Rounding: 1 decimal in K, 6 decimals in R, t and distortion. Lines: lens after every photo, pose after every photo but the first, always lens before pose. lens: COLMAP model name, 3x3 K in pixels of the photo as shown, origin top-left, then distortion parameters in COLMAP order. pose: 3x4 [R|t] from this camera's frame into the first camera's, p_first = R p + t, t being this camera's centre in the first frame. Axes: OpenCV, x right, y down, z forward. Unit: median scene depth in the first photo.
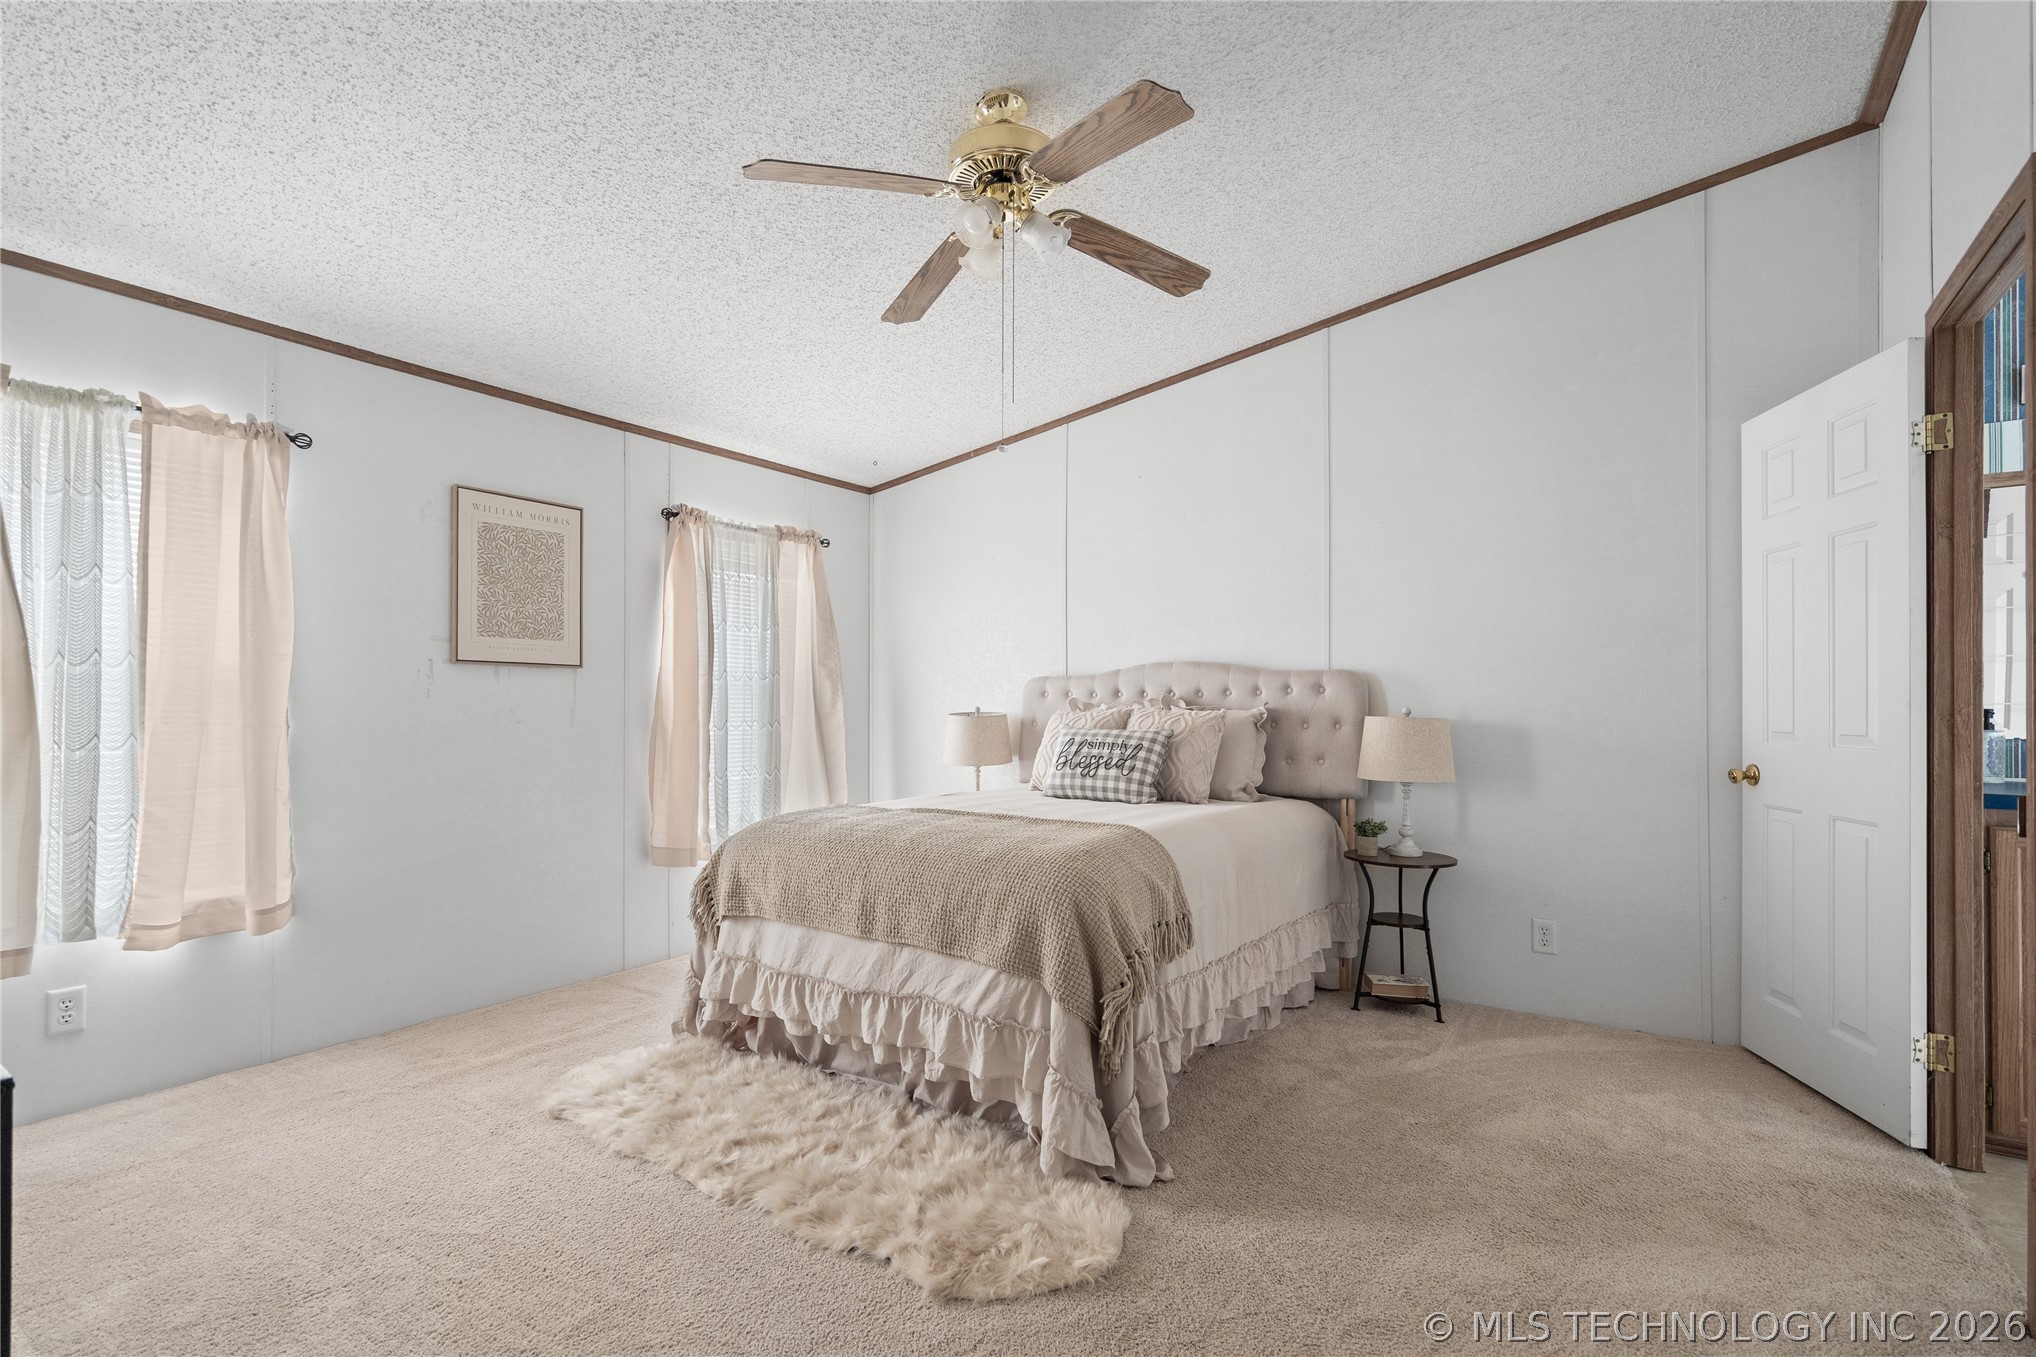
lens RADIAL K [[933.6, 0, 1011.3], [0, 933.6, 696.3], [0, 0, 1]] dist [-0.000618, 0.000165]
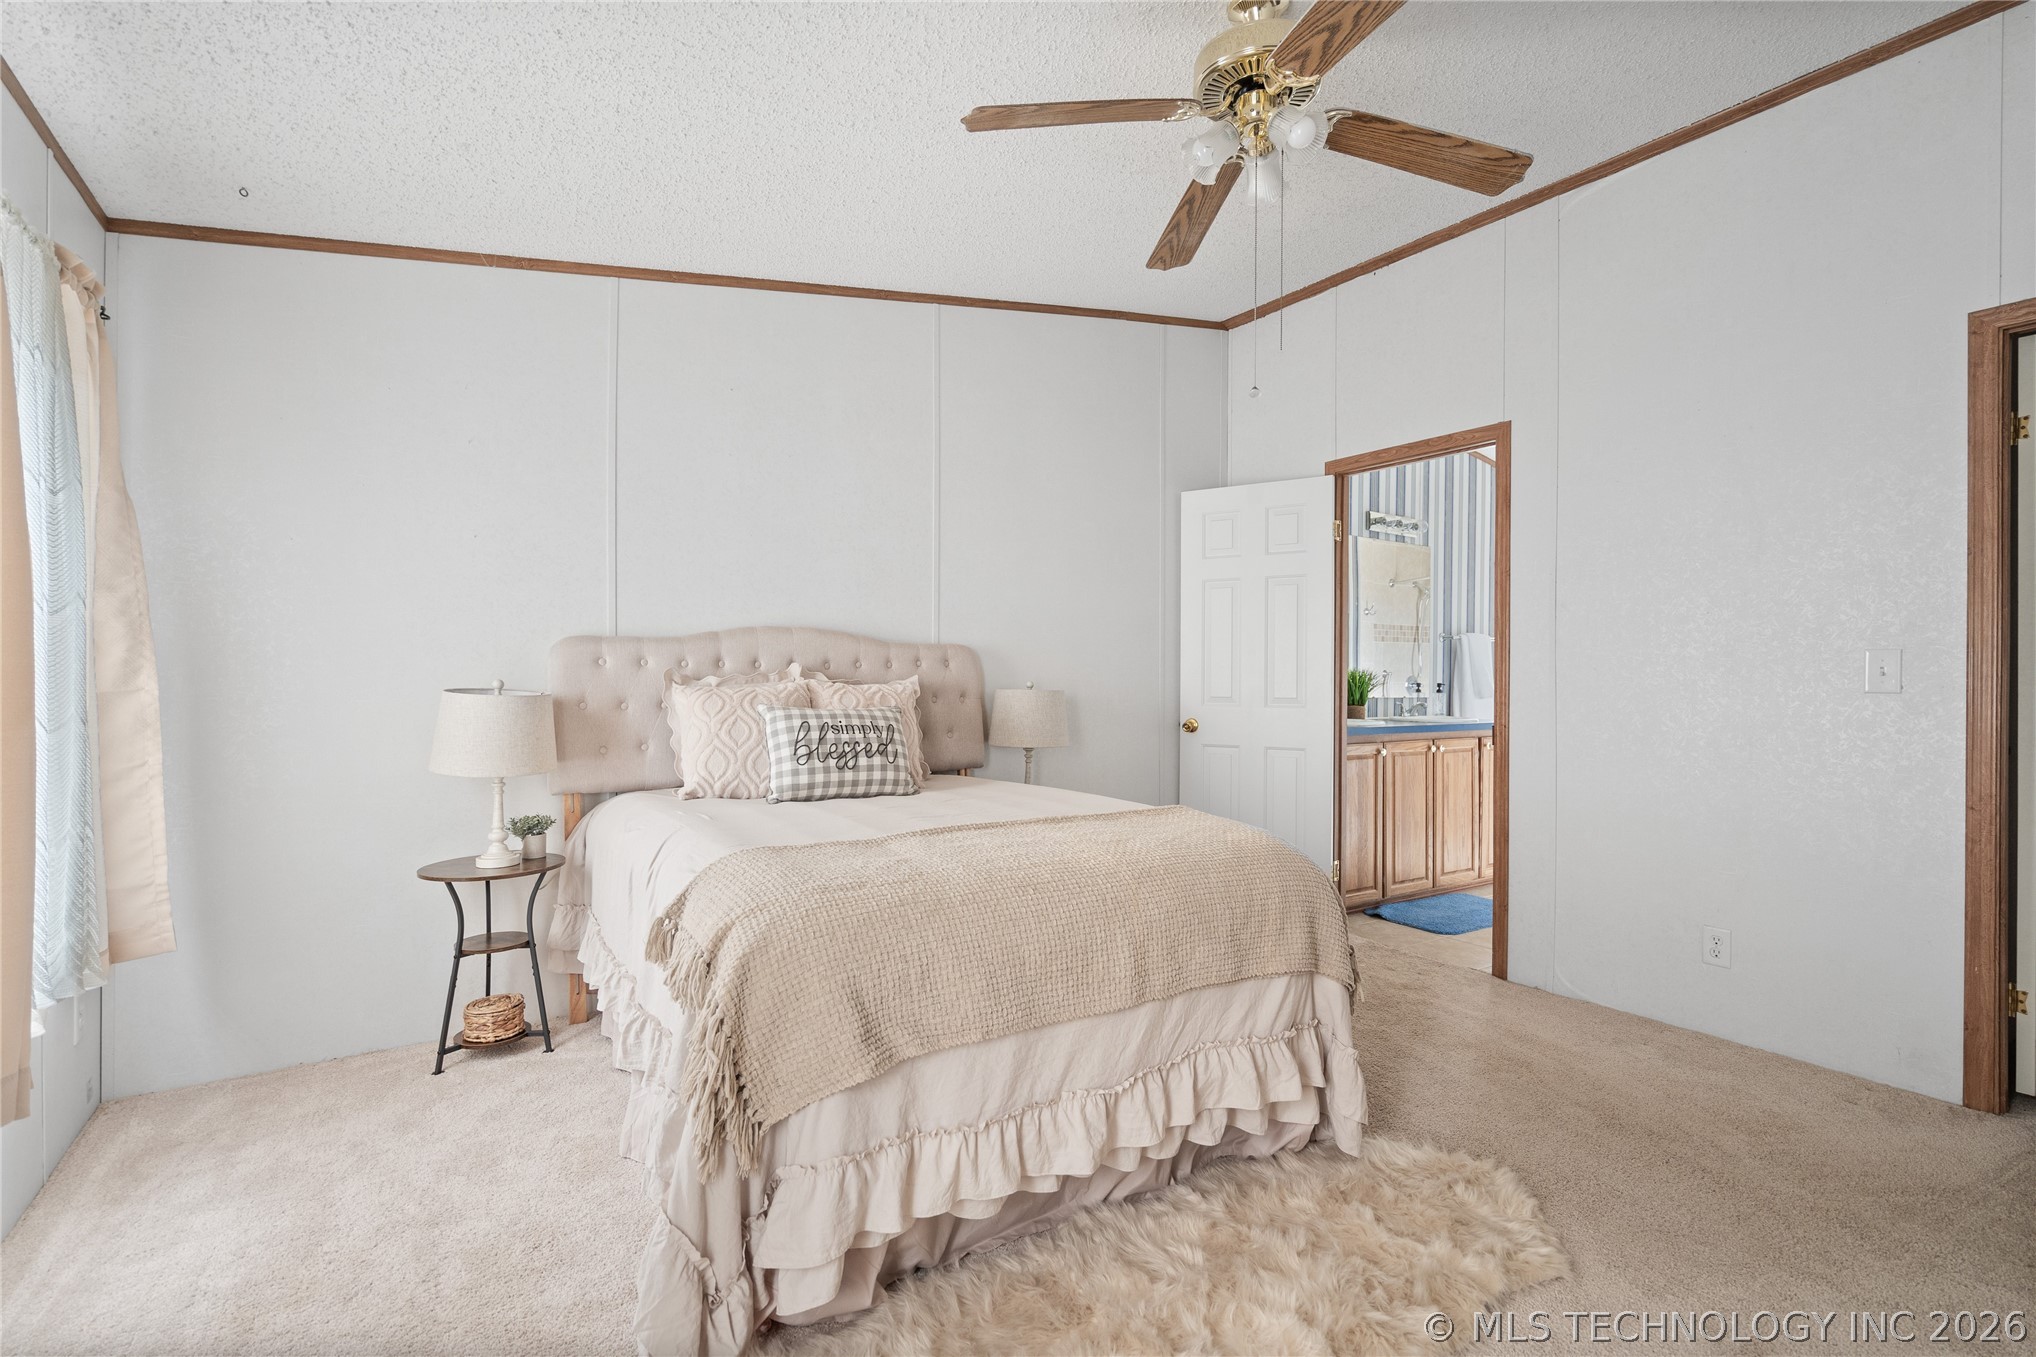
lens RADIAL K [[933.6, 0, 1011.3], [0, 933.6, 696.3], [0, 0, 1]] dist [-0.000618, 0.000165]
pose [[0.378129, -0.014495, 0.925639, -0.599008], [-0.016432, 0.999615, 0.022366, 0.004399], [-0.925607, -0.023668, 0.377746, 0.573960]]
